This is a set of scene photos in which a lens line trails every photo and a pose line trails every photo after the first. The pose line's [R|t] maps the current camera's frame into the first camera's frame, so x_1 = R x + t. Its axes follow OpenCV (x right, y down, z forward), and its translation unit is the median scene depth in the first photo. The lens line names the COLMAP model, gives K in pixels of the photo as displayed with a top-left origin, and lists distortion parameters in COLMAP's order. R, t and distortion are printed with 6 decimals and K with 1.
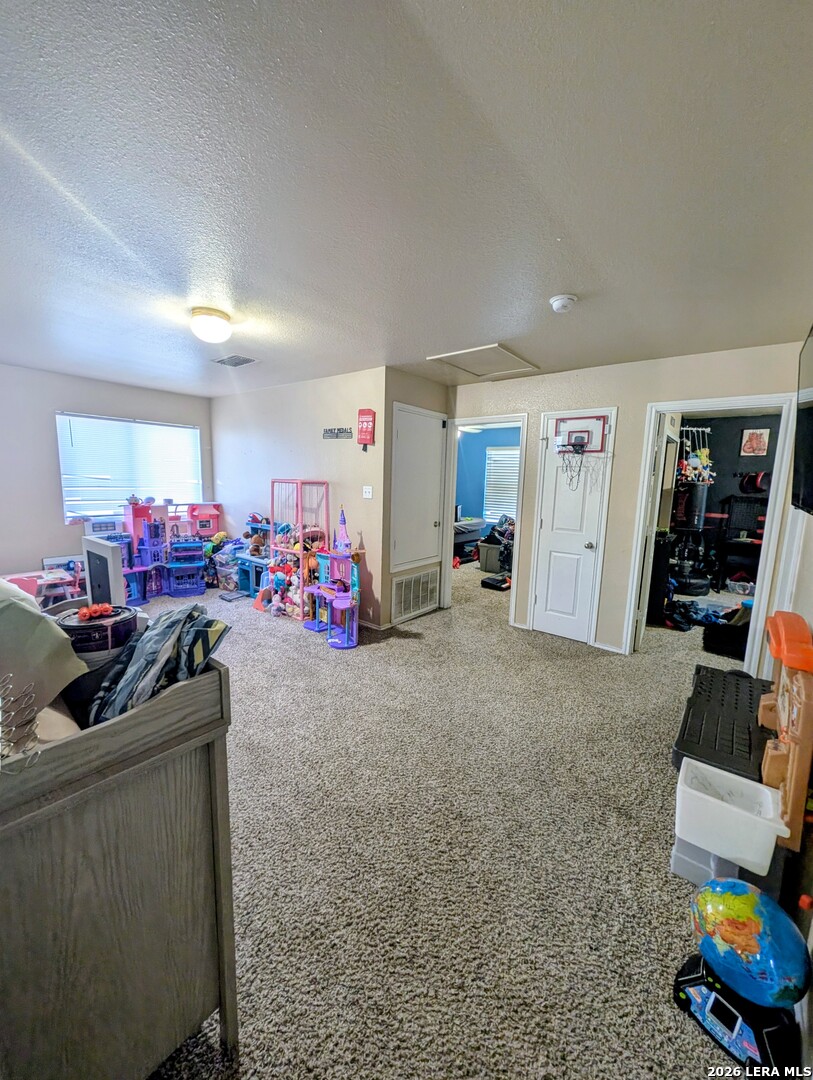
lens RADIAL K [[423.3, 0, 404.3], [0, 423.3, 536.6], [0, 0, 1]] dist [0.003050, -0.000093]
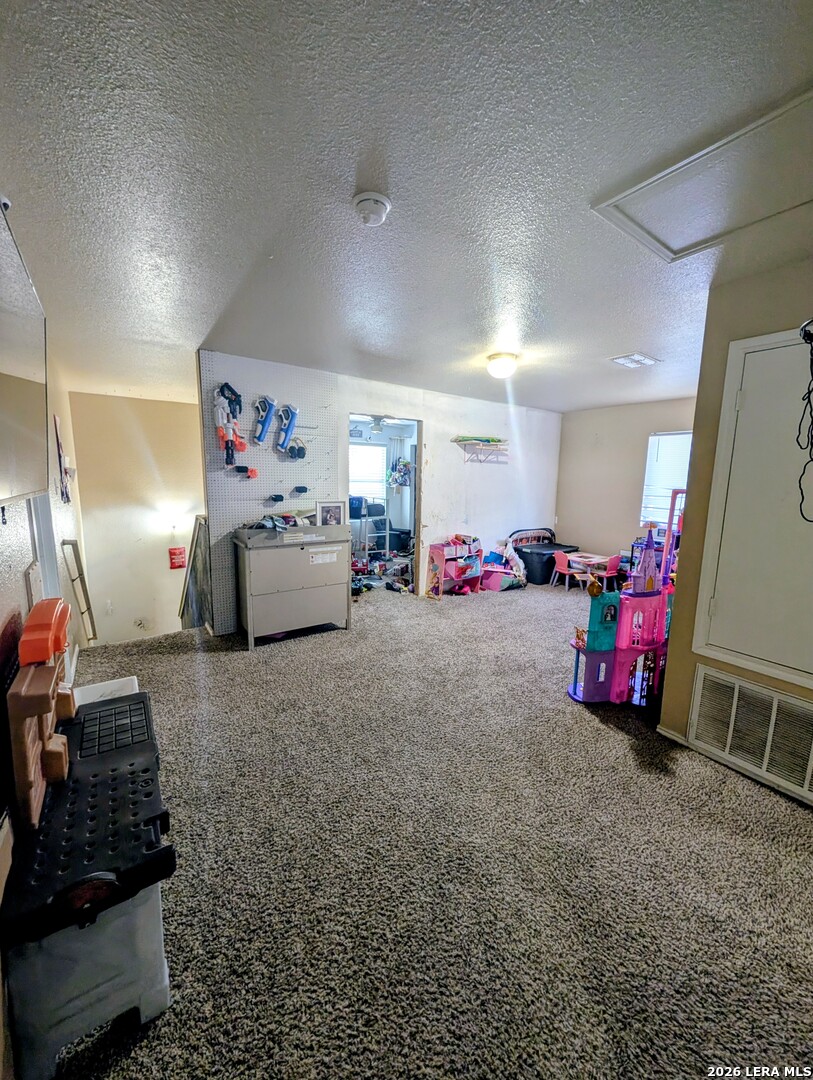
lens RADIAL K [[423.3, 0, 407.3], [0, 423.3, 538.4], [0, 0, 1]] dist [0.003050, -0.000093]
pose [[-0.284674, 0.110164, -0.952273, 0.588270], [-0.166999, 0.972486, 0.162426, -0.087496], [0.943966, 0.205267, -0.258445, 0.746886]]
